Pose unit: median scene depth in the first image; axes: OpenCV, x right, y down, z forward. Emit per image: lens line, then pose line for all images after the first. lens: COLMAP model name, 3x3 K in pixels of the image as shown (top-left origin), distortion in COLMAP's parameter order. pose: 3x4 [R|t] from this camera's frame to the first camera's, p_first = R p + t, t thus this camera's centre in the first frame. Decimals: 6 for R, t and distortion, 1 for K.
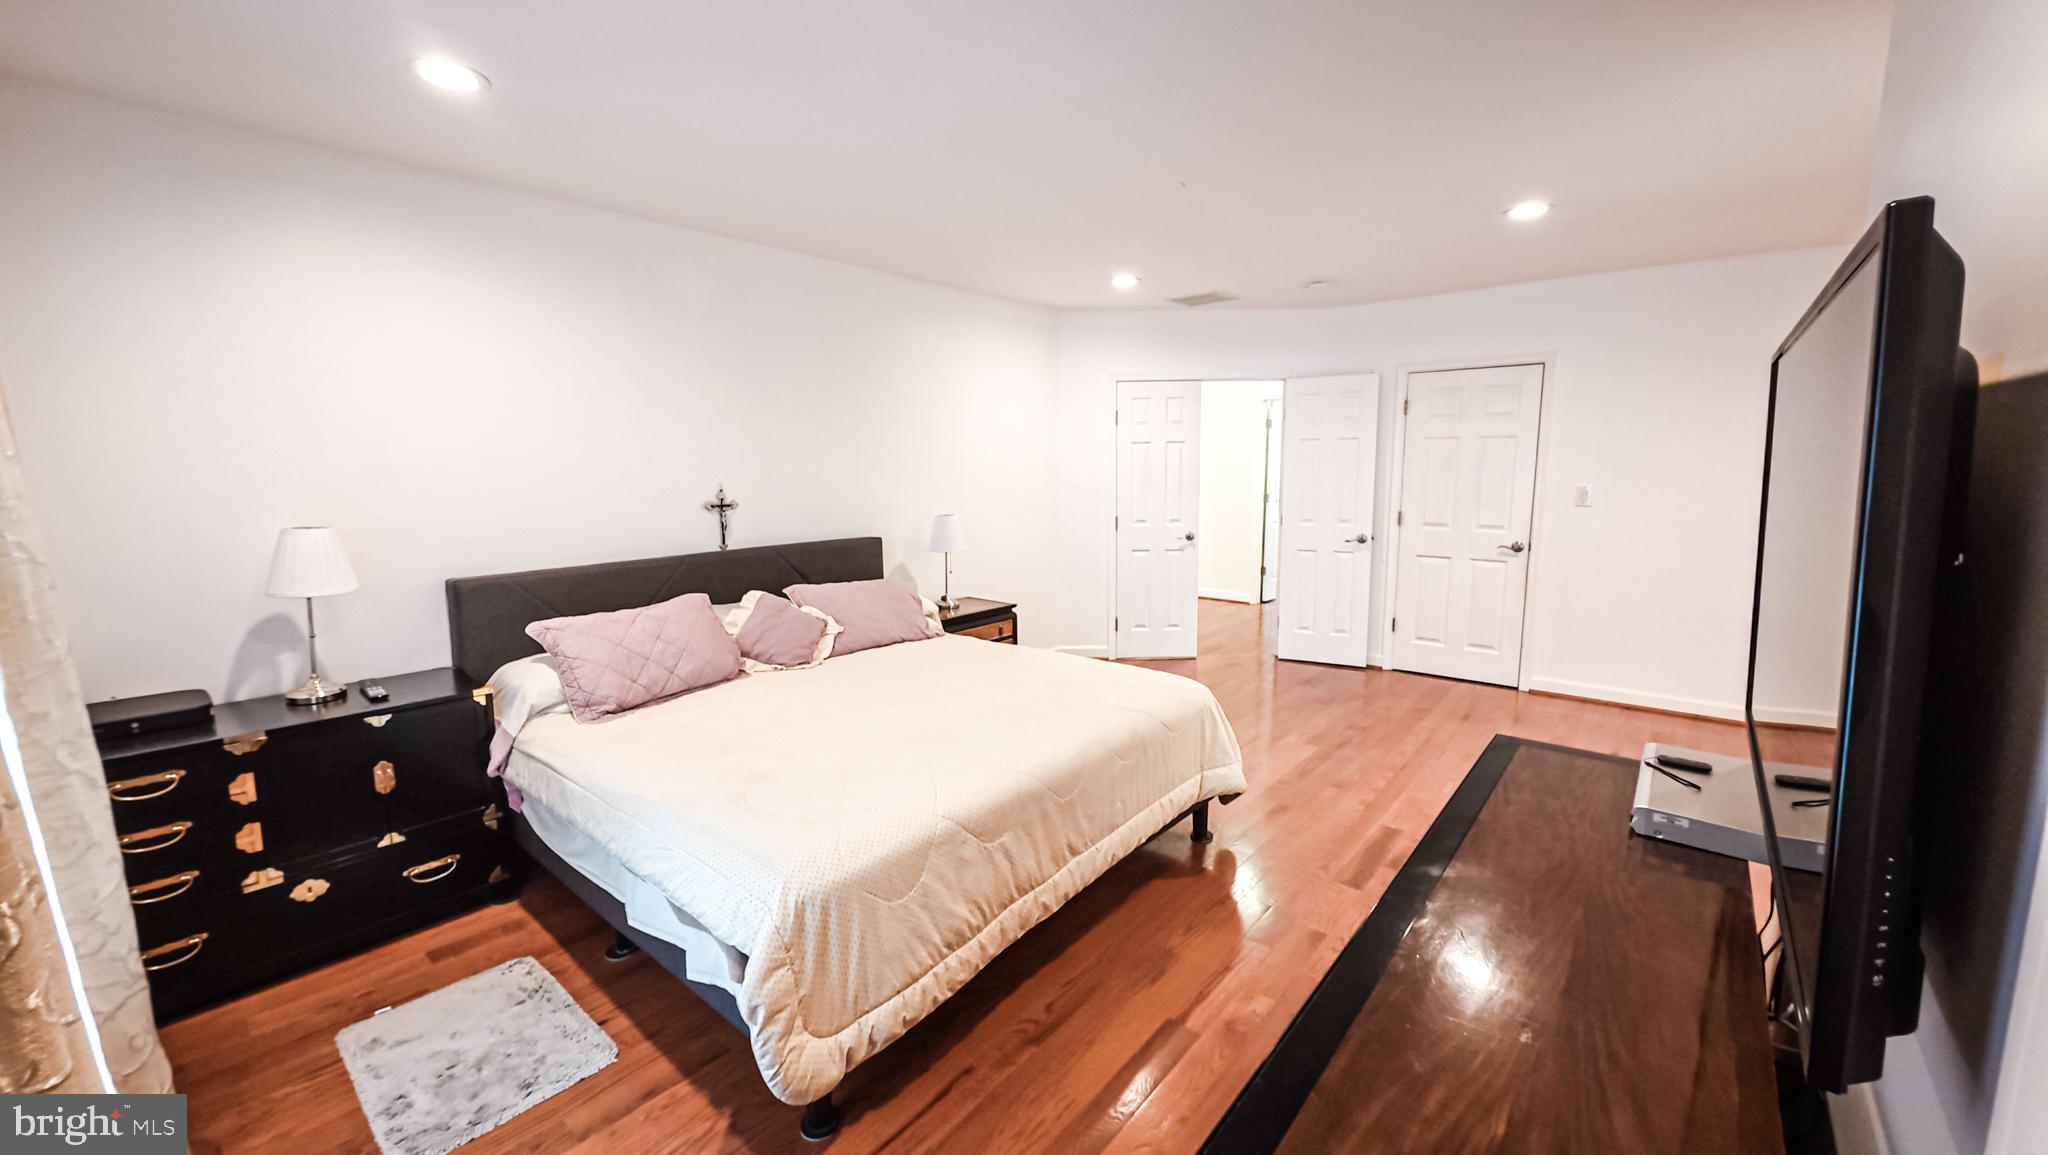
lens RADIAL K [[790.7, 0, 1023.5], [0, 790.7, 574.5], [0, 0, 1]] dist [-0.002021, -0.001829]
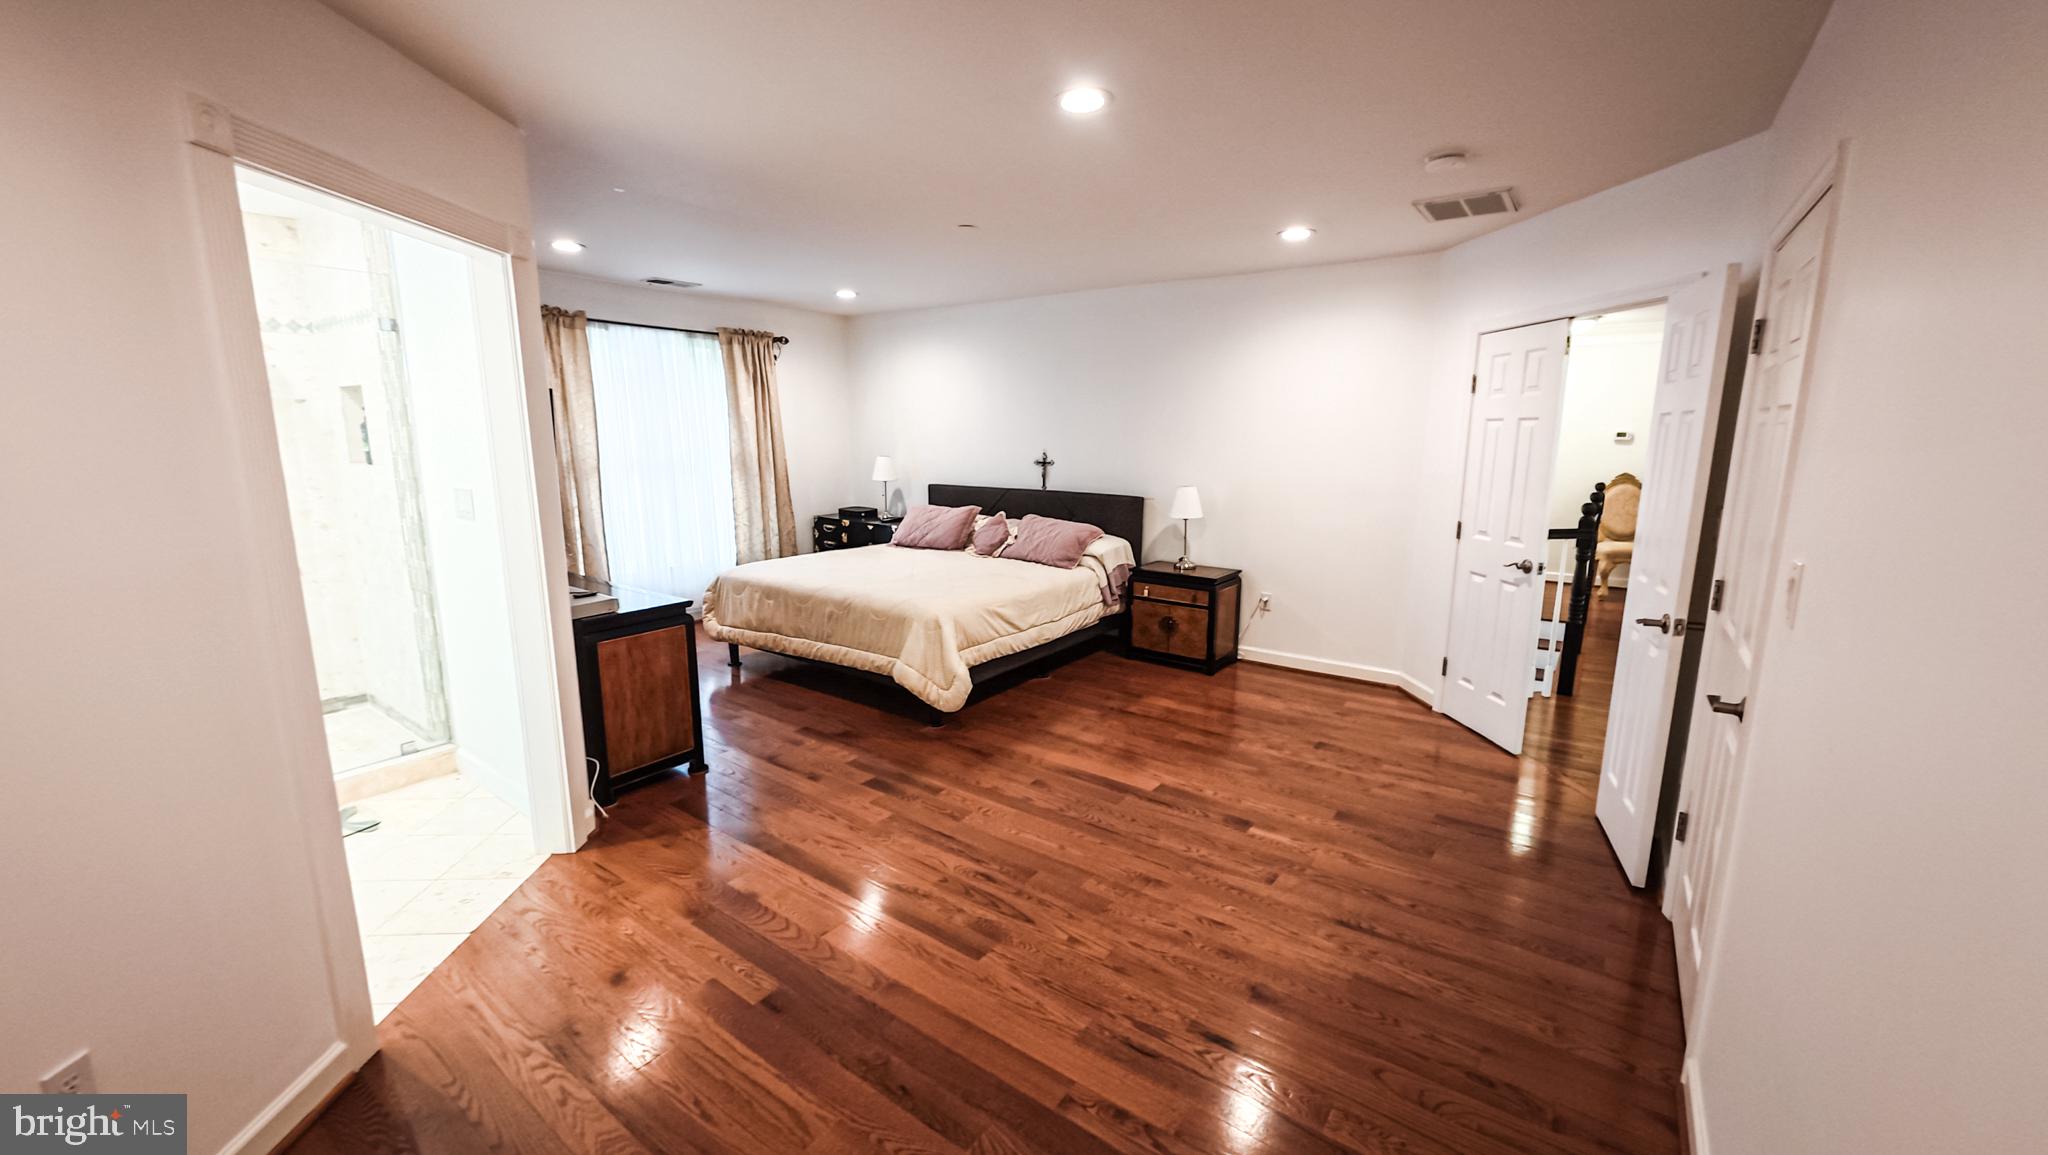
lens RADIAL K [[790.7, 0, 1022.7], [0, 790.7, 575.6], [0, 0, 1]] dist [-0.002021, -0.001829]
pose [[0.062820, 0.194777, -0.978834, 1.258454], [-0.145482, 0.972082, 0.184097, -0.153529], [0.987364, 0.130838, 0.089403, 0.834407]]
